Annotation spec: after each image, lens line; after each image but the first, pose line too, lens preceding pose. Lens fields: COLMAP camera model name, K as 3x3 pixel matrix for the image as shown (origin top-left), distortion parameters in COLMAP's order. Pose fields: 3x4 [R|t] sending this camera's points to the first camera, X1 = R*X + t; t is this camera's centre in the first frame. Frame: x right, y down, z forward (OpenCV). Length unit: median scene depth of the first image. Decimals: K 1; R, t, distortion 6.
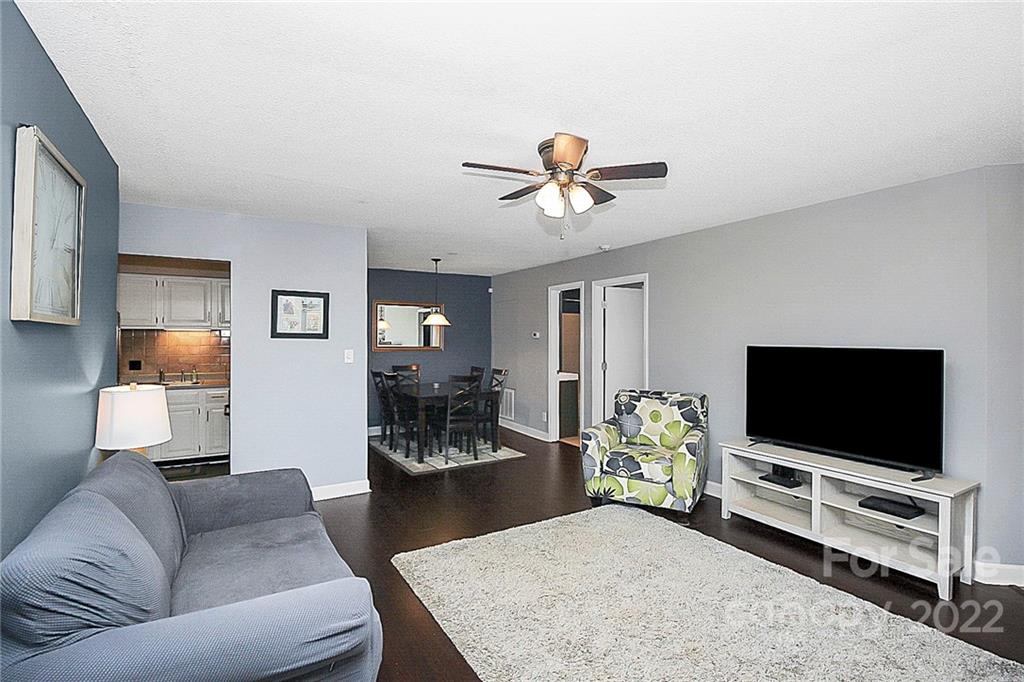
lens RADIAL K [[481.1, 0, 513.8], [0, 481.1, 336.6], [0, 0, 1]] dist [-0.002978, -0.008988]
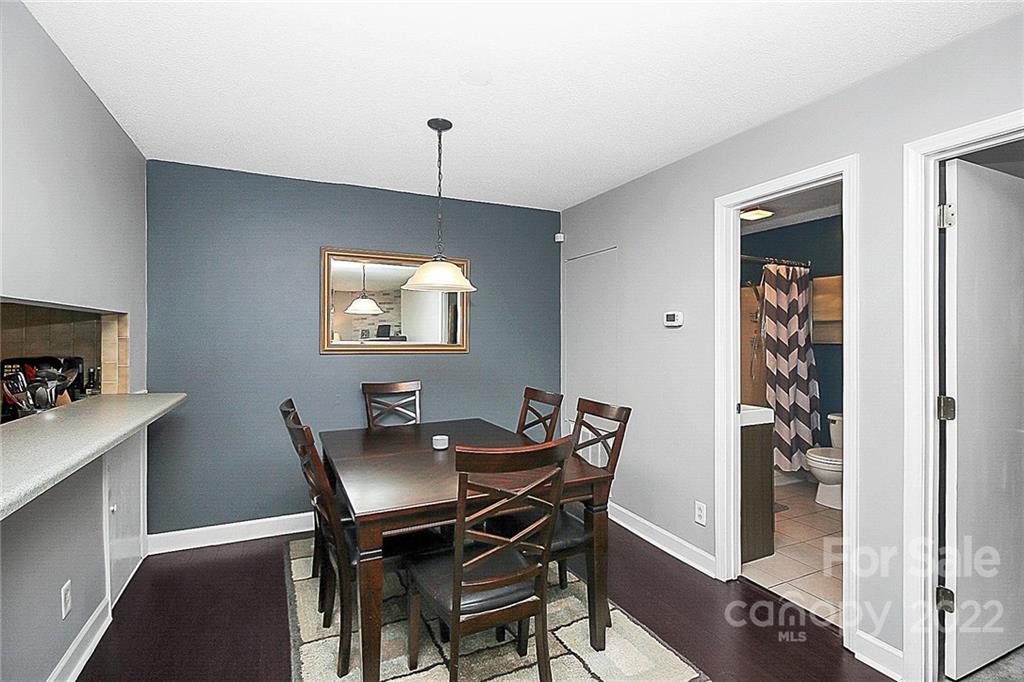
lens RADIAL K [[481.1, 0, 511.6], [0, 481.1, 335.3], [0, 0, 1]] dist [-0.002978, -0.008988]
pose [[0.995126, -0.002096, -0.098591, -0.095613], [0.002650, 0.999981, 0.005494, 0.016920], [0.098577, -0.005729, 0.995113, 0.926763]]
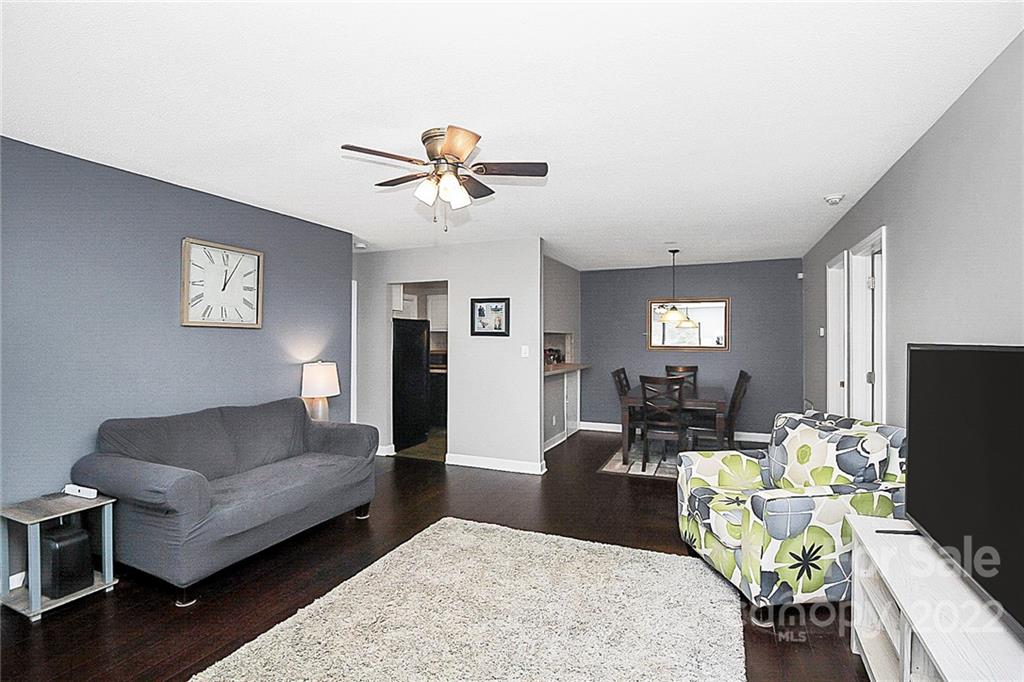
lens RADIAL K [[481.1, 0, 513.7], [0, 481.1, 336.9], [0, 0, 1]] dist [-0.002978, -0.008988]
pose [[0.583210, -0.007062, -0.812291, 0.612441], [0.002988, 0.999974, -0.006548, 0.014115], [0.812316, 0.001392, 0.583216, 0.332269]]
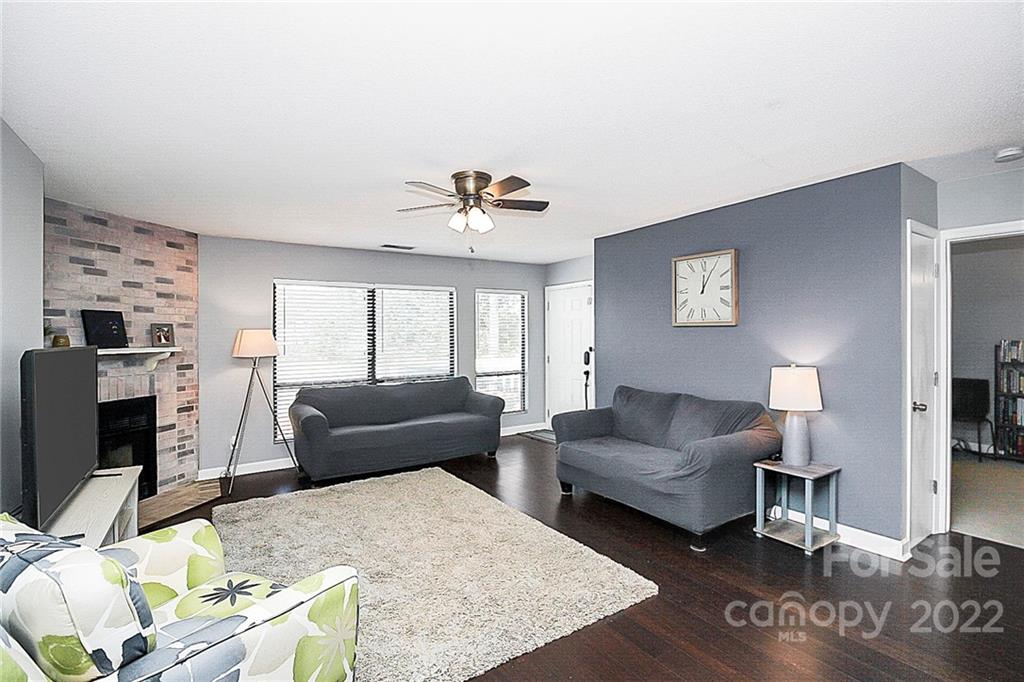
lens RADIAL K [[481.1, 0, 514.9], [0, 481.1, 334.2], [0, 0, 1]] dist [-0.002978, -0.008988]
pose [[-0.998789, 0.004945, -0.048949, 0.033382], [0.005149, 0.999979, -0.004028, 0.008580], [0.048928, -0.004275, -0.998793, 1.387306]]
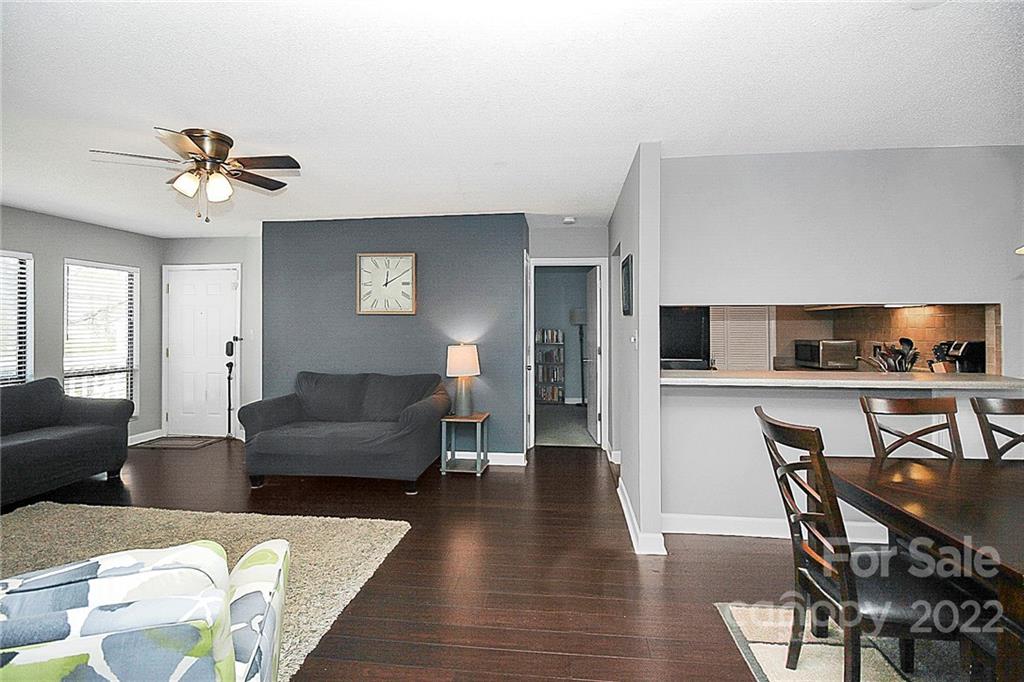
lens RADIAL K [[481.1, 0, 519.3], [0, 481.1, 326.9], [0, 0, 1]] dist [-0.002978, -0.008988]
pose [[-0.599506, -0.003193, -0.800364, 0.340002], [0.003390, 0.999973, -0.006528, 0.028554], [0.800363, -0.006627, -0.599479, 1.375577]]
